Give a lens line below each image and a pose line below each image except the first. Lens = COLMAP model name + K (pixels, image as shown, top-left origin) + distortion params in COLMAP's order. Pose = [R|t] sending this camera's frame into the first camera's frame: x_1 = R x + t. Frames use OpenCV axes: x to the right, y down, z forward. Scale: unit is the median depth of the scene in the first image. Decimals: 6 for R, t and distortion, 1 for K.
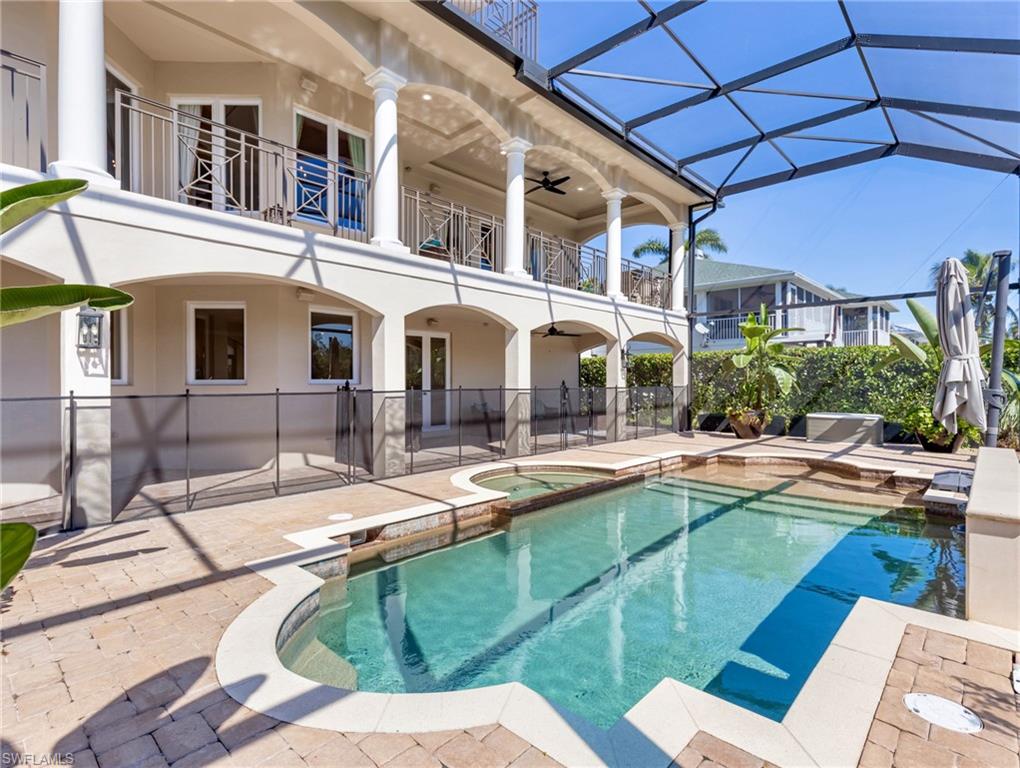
lens RADIAL K [[514.5, 0, 510.0], [0, 514.5, 384.0], [0, 0, 1]] dist [0.007960, 0.000685]
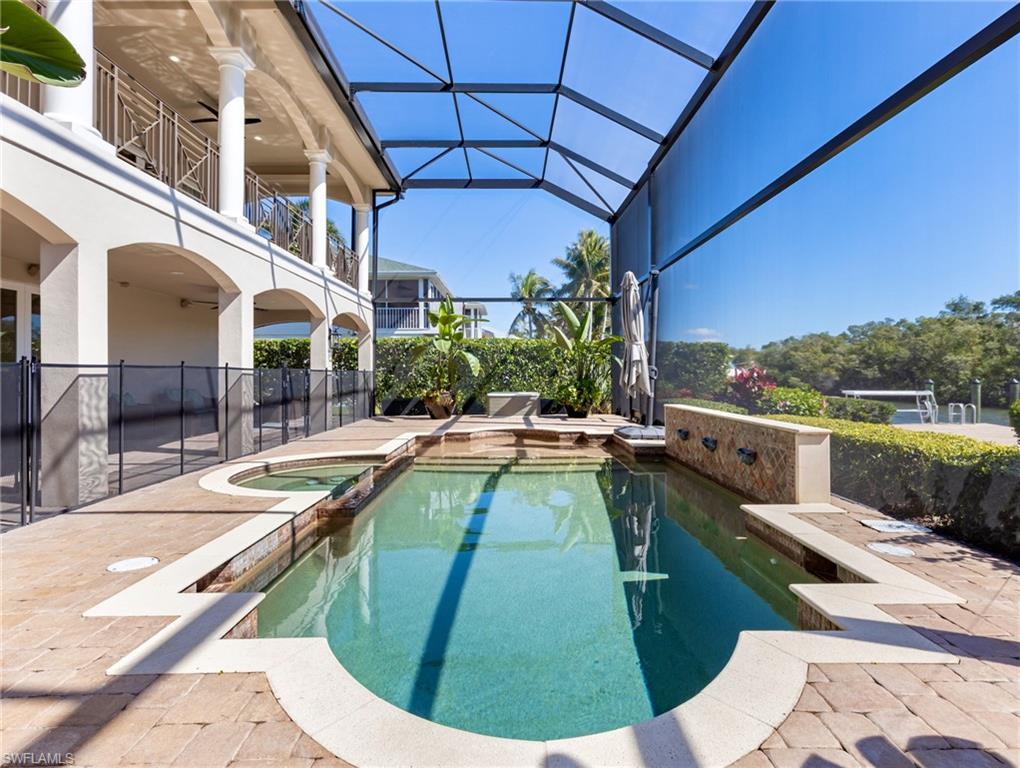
lens RADIAL K [[523.5, 0, 510.8], [0, 523.5, 371.2], [0, 0, 1]] dist [0.000932, 0.000132]
pose [[0.725023, 0.001651, 0.688723, -0.230728], [0.006465, 0.999937, -0.009203, 0.022908], [-0.688694, 0.011125, 0.724966, 0.137962]]
